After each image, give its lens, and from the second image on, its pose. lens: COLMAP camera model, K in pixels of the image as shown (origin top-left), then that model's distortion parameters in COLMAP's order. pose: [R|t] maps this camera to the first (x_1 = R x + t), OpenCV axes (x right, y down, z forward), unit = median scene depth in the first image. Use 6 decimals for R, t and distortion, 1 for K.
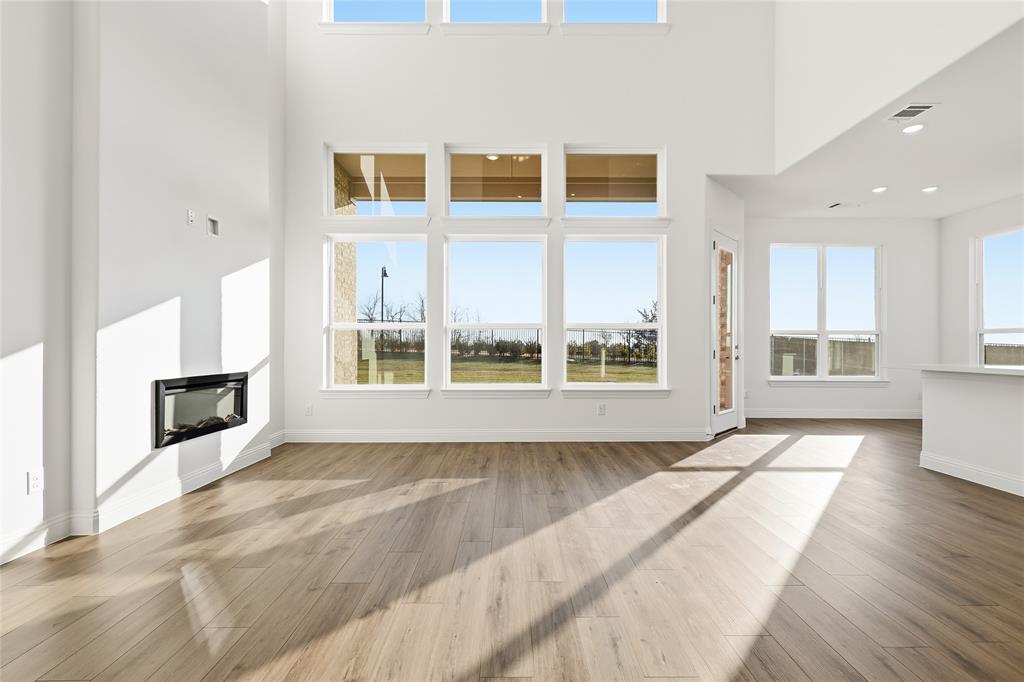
lens RADIAL K [[451.0, 0, 517.9], [0, 451.0, 344.5], [0, 0, 1]] dist [0.008109, -0.001508]
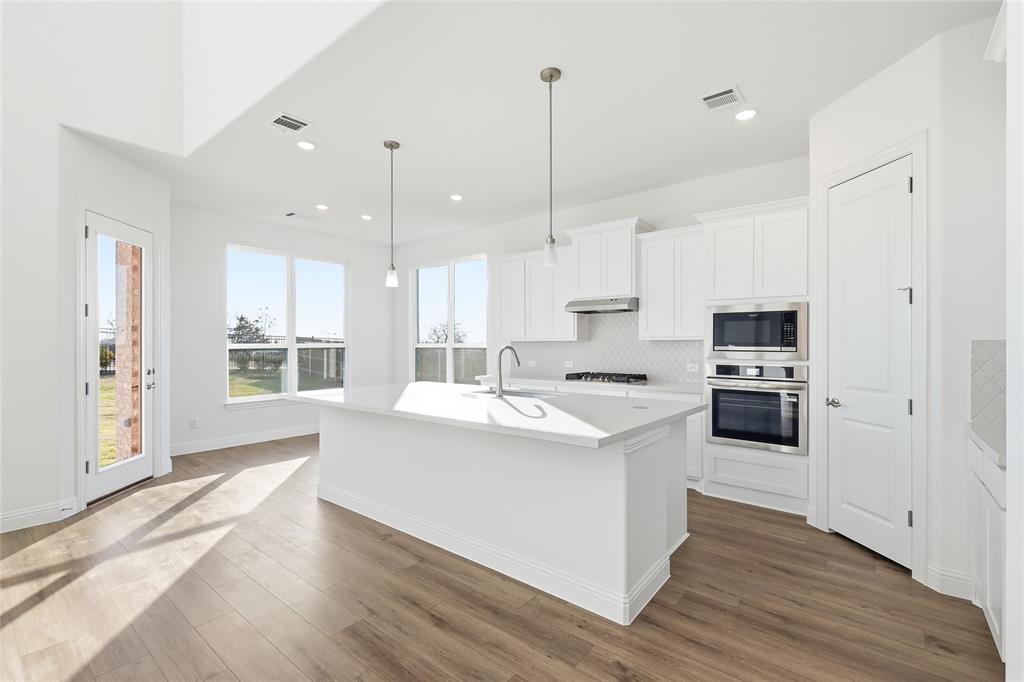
lens RADIAL K [[451.0, 0, 514.8], [0, 451.0, 342.2], [0, 0, 1]] dist [0.008109, -0.001508]
pose [[0.636533, -0.004499, 0.771236, 0.408374], [0.003486, 0.999990, 0.002956, -0.063152], [-0.771241, 0.000807, 0.636542, 0.056679]]
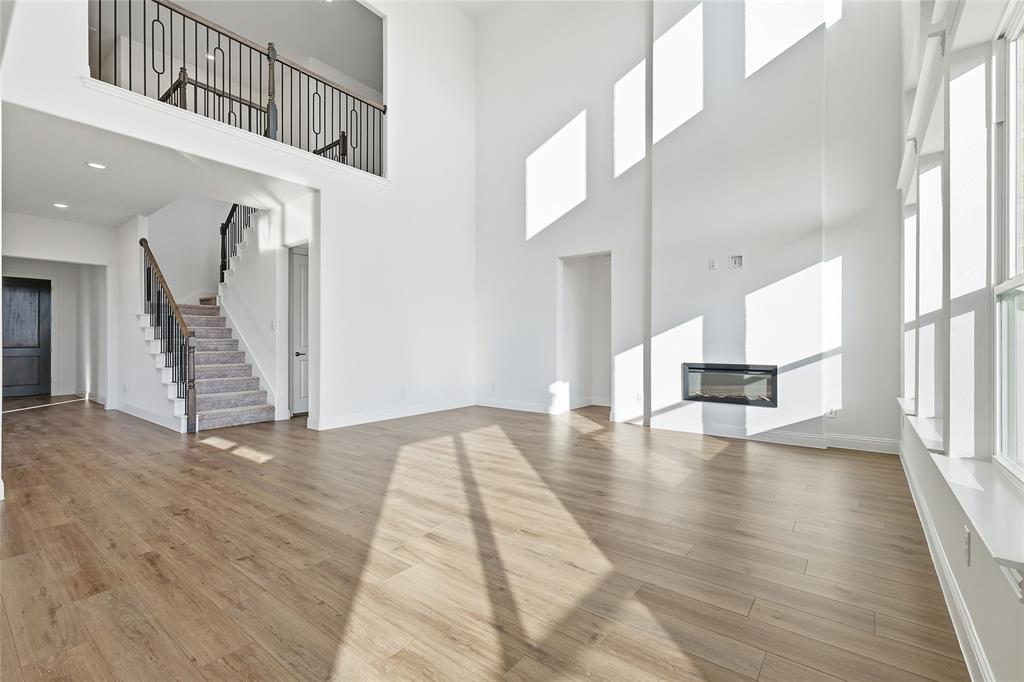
lens RADIAL K [[451.0, 0, 510.4], [0, 451.0, 342.9], [0, 0, 1]] dist [0.008109, -0.001508]
pose [[-0.630568, -0.001802, -0.776132, 0.790123], [-0.001547, 0.999998, -0.001065, 0.000330], [0.776133, 0.000530, -0.630570, 1.188132]]
